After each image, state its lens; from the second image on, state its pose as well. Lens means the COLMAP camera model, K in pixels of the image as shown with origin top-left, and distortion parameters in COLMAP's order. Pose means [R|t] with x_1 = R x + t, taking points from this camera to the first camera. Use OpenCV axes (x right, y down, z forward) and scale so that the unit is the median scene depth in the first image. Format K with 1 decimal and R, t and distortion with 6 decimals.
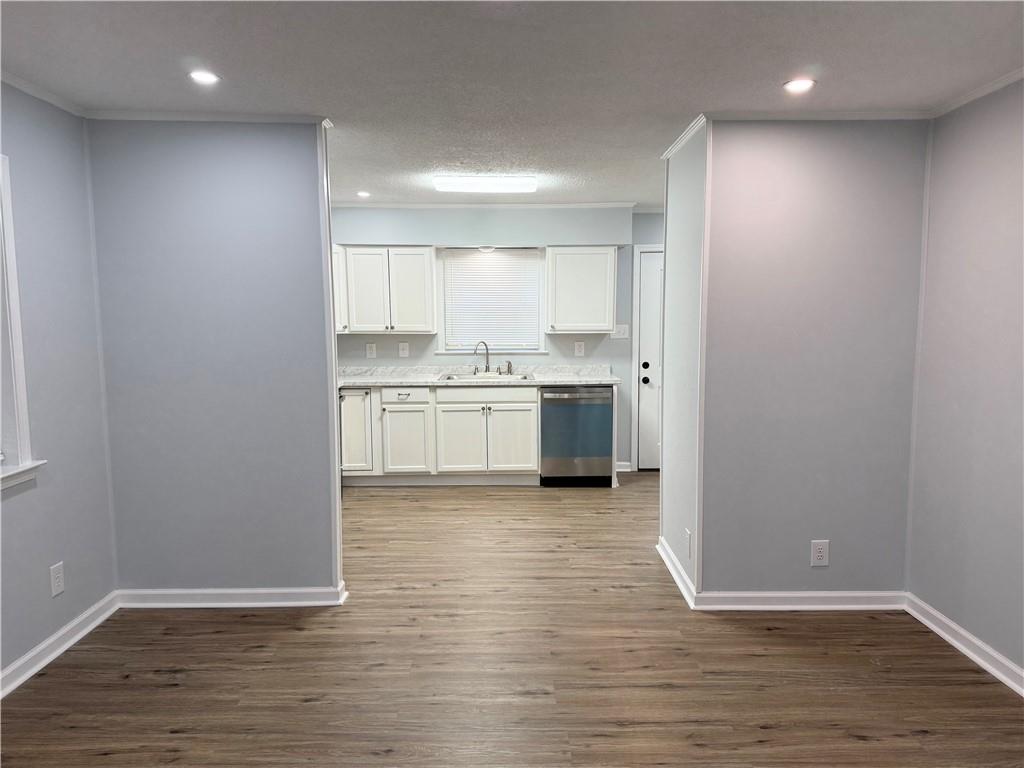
lens RADIAL K [[718.1, 0, 513.1], [0, 718.1, 388.4], [0, 0, 1]] dist [0.016603, -0.026274]
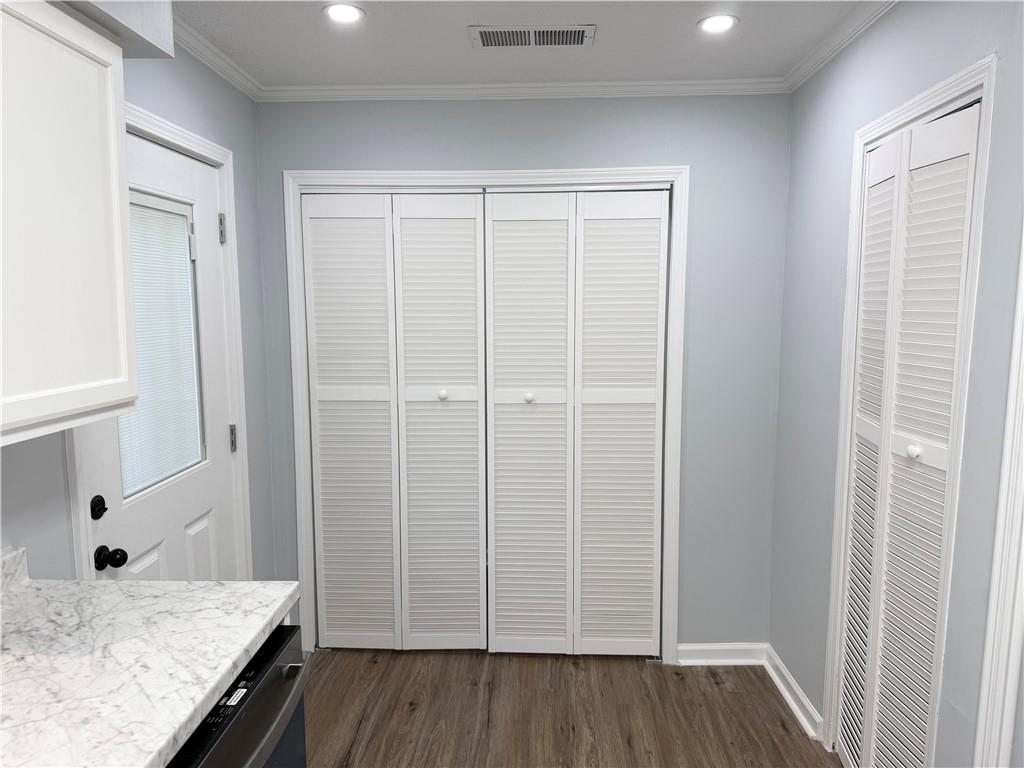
lens RADIAL K [[718.1, 0, 510.5], [0, 718.1, 390.2], [0, 0, 1]] dist [0.016603, -0.026274]
pose [[0.028171, -0.112434, 0.993260, -0.098096], [0.103080, 0.988684, 0.108992, -0.100020], [-0.994274, 0.099315, 0.039442, 0.883211]]
